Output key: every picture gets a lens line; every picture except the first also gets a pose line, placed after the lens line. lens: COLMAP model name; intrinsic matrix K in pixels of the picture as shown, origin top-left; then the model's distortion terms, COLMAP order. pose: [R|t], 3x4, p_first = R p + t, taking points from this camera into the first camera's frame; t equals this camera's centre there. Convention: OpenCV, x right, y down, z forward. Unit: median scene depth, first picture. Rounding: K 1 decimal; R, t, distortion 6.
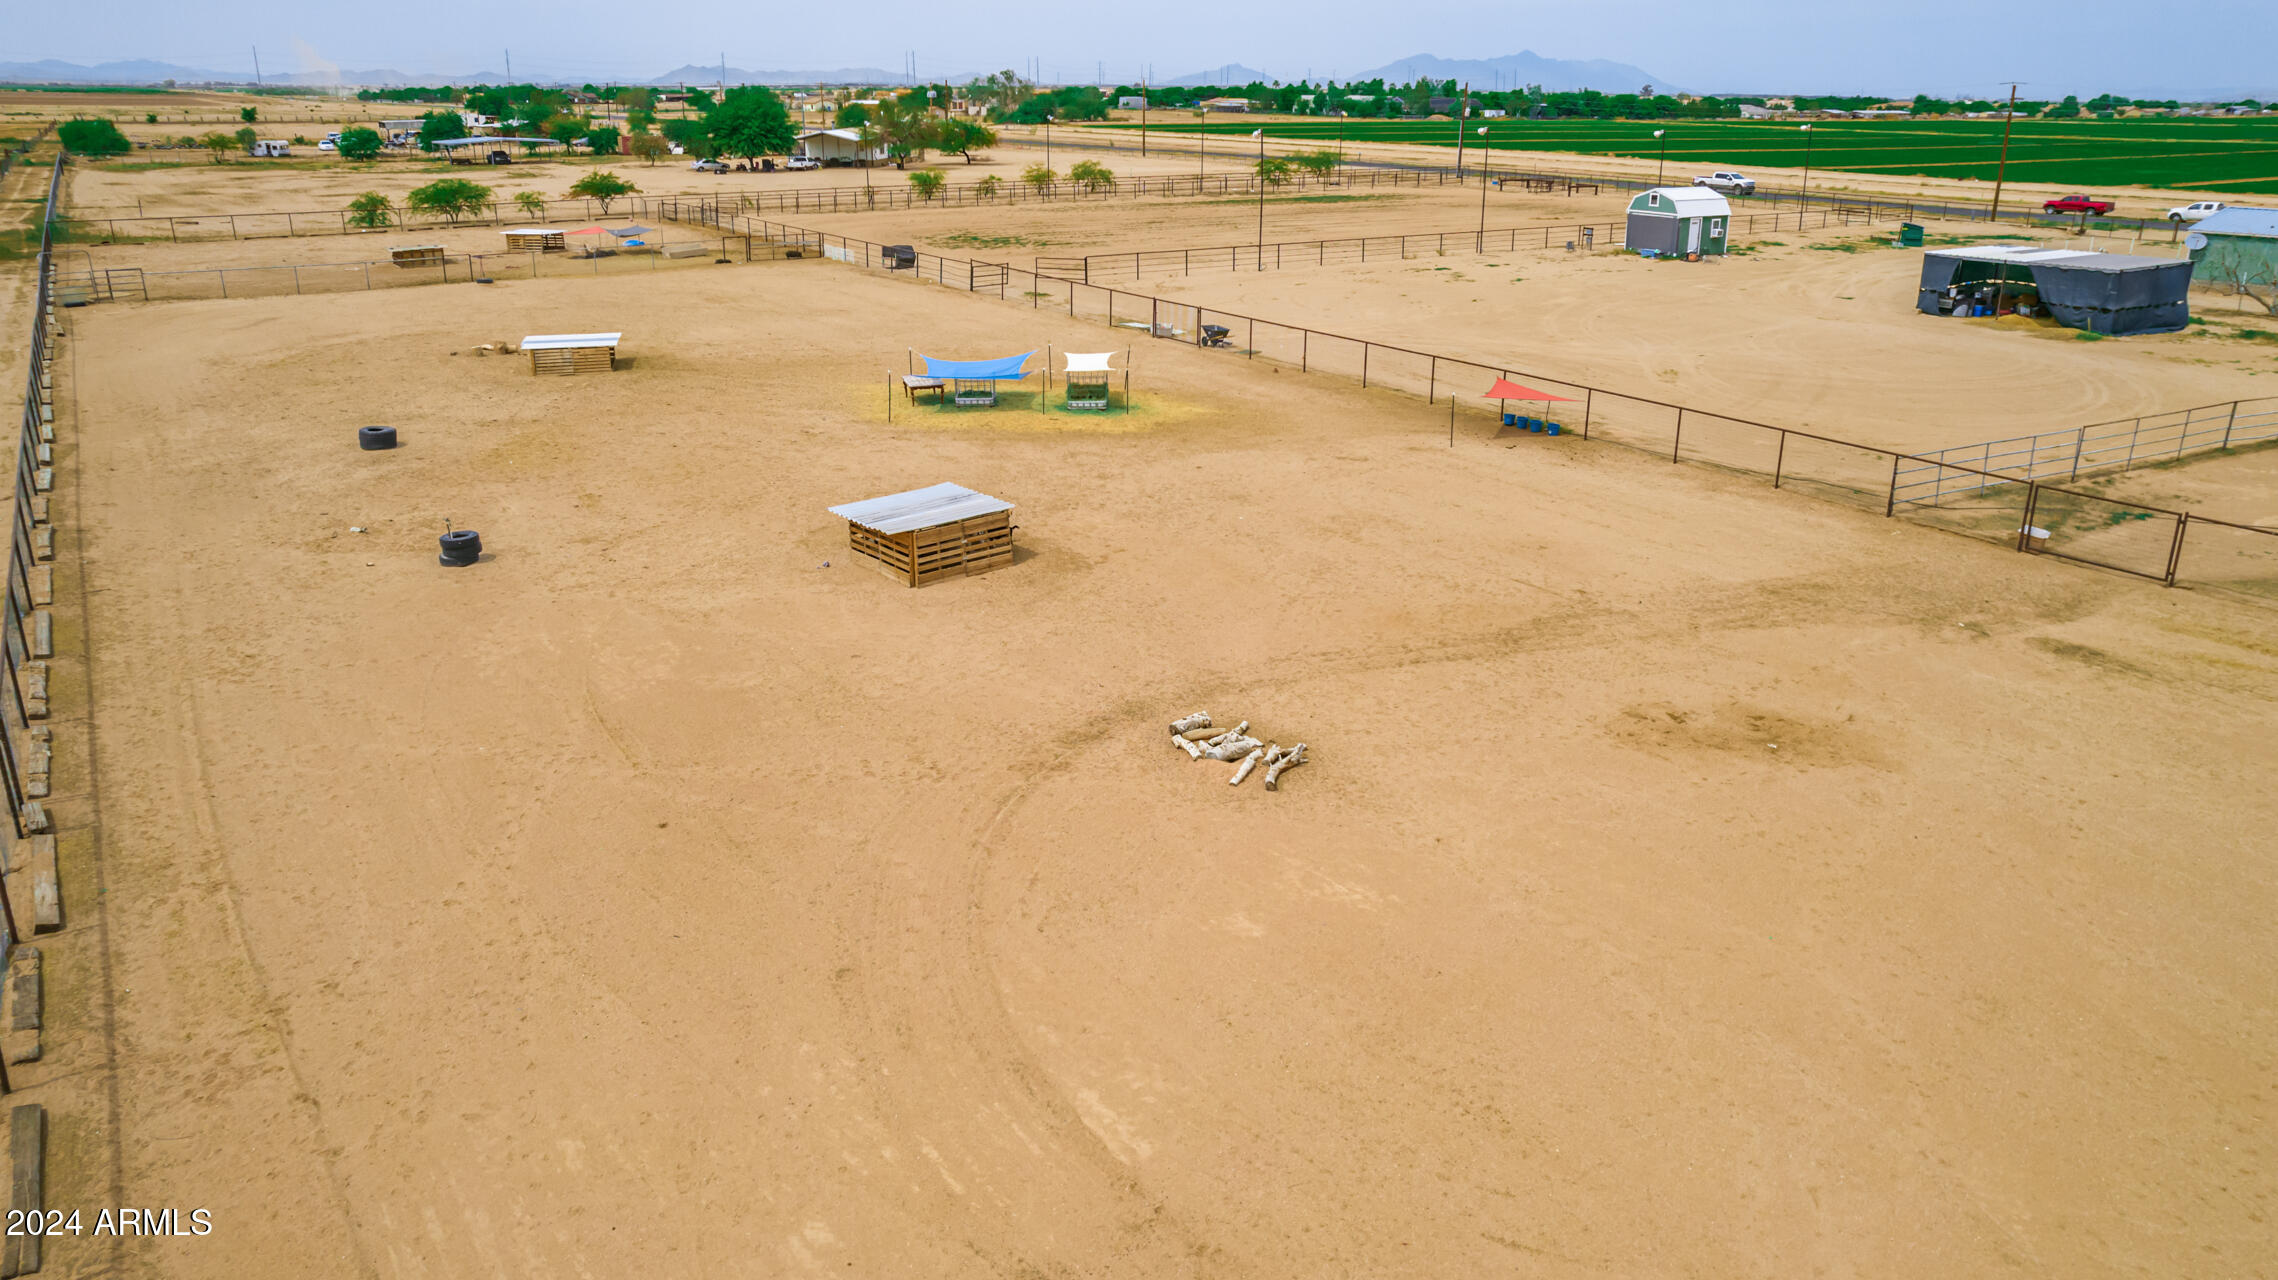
lens RADIAL K [[1488.3, 0, 1159.7], [0, 1488.3, 605.9], [0, 0, 1]] dist [-0.072609, 0.058670]
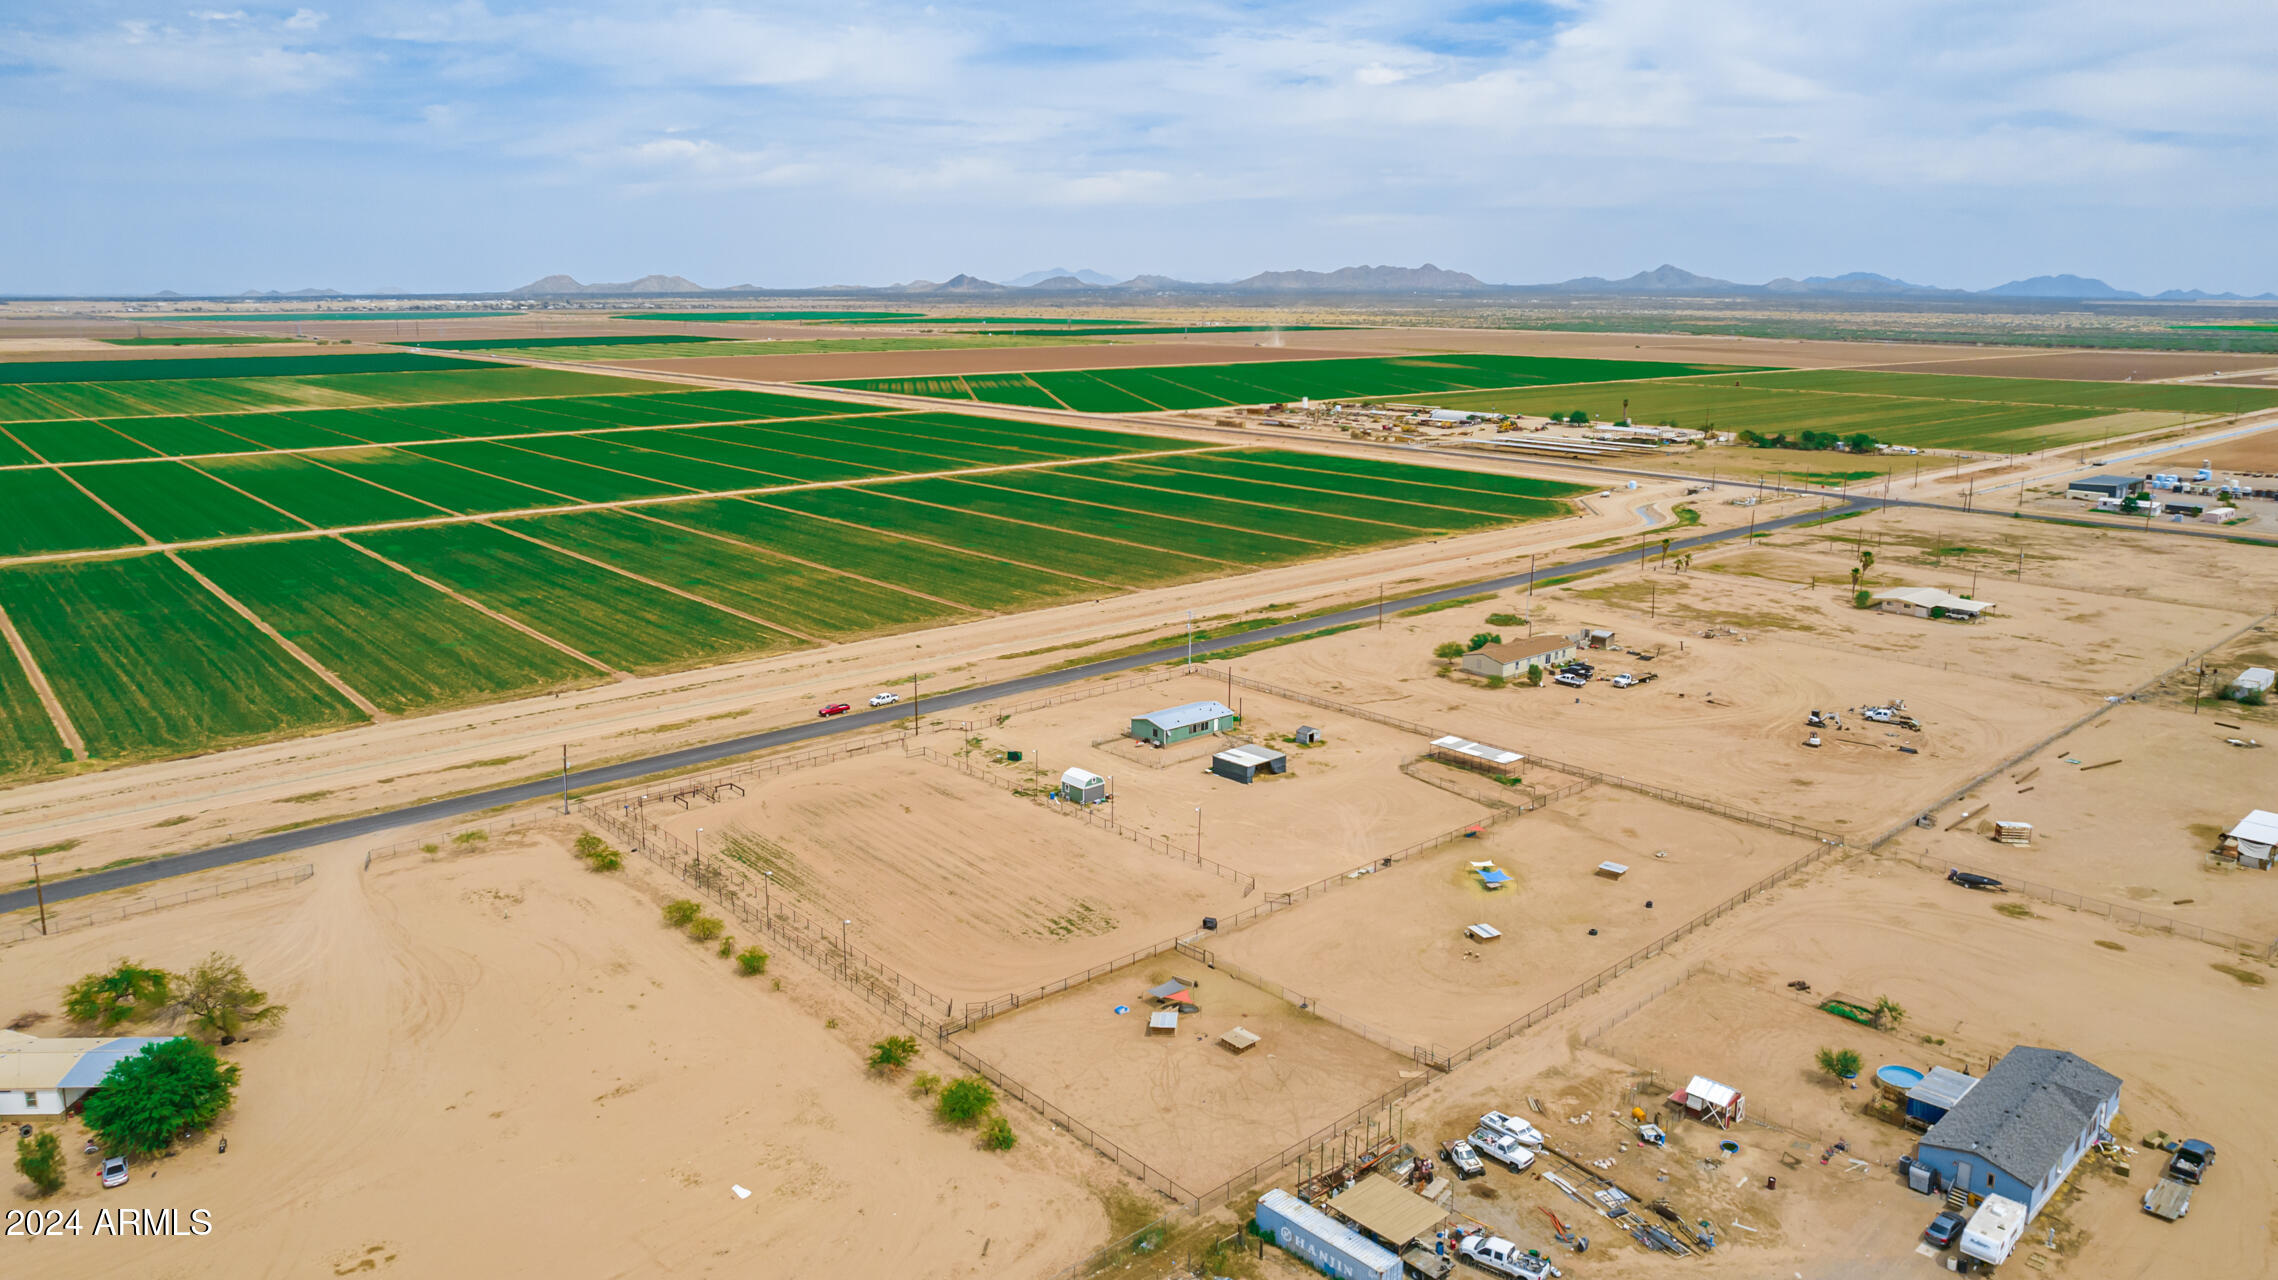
lens RADIAL K [[1504.2, 0, 1155.6], [0, 1504.2, 643.4], [0, 0, 1]] dist [-0.064749, 0.040305]
pose [[-0.128202, -0.236725, 0.963081, -2.717346], [0.324517, 0.907622, 0.266291, -1.522489], [-0.937152, 0.346675, -0.039538, 1.309347]]
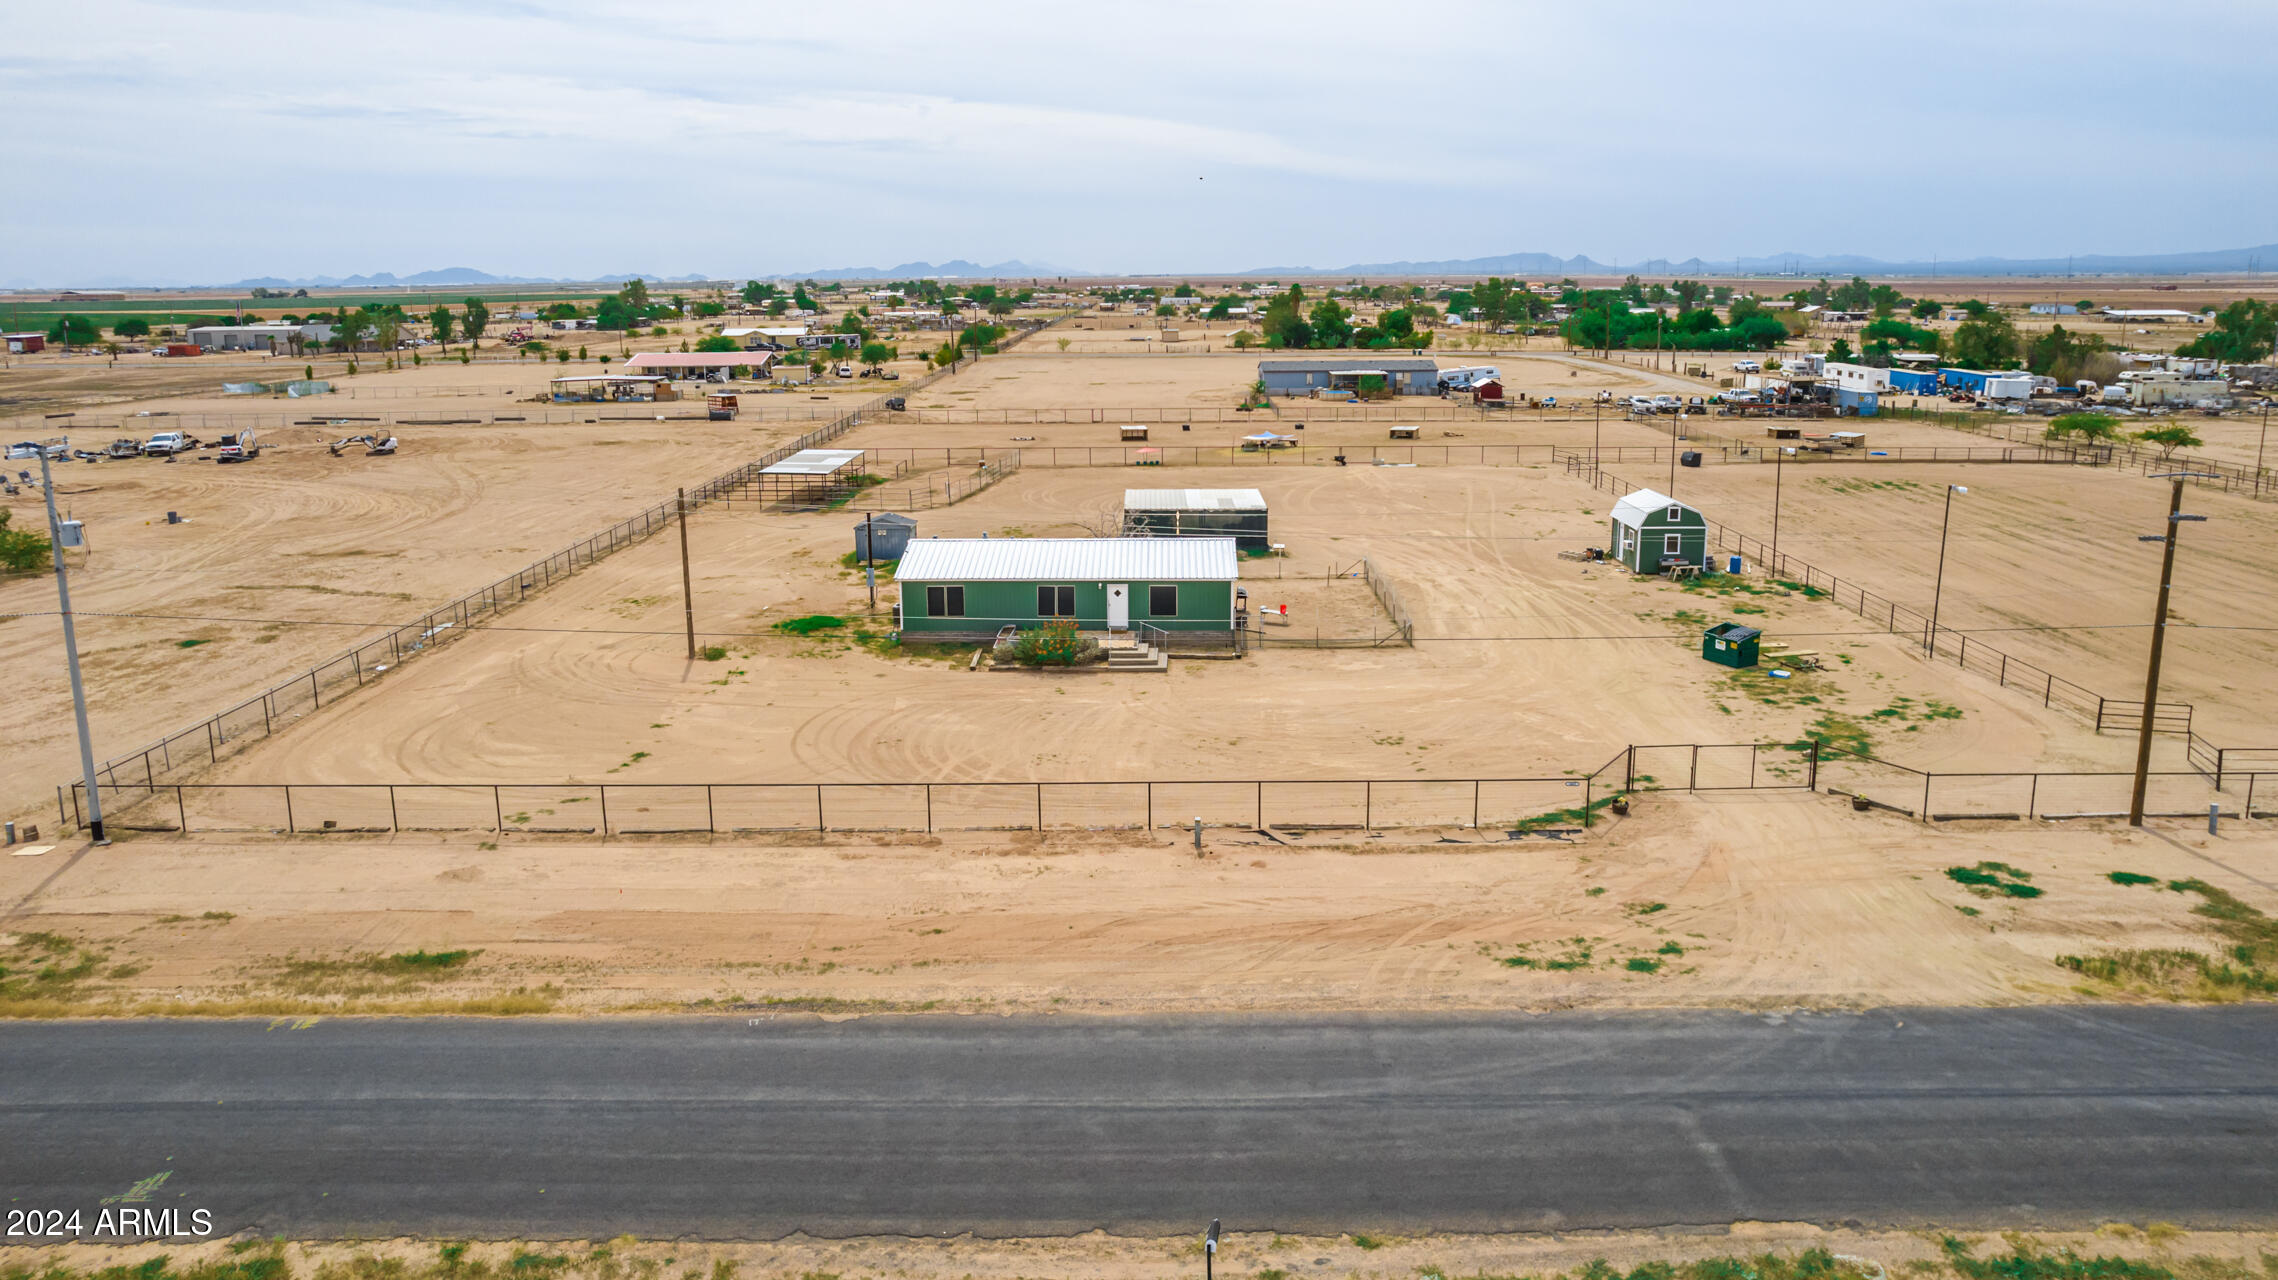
lens RADIAL K [[1468.5, 0, 1155.2], [0, 1468.5, 628.7], [0, 0, 1]] dist [-0.075110, 0.061375]
pose [[-0.575466, 0.190462, -0.795338, 1.832212], [-0.269490, 0.874025, 0.404295, -0.708265], [0.772148, 0.446994, -0.451645, 1.723518]]
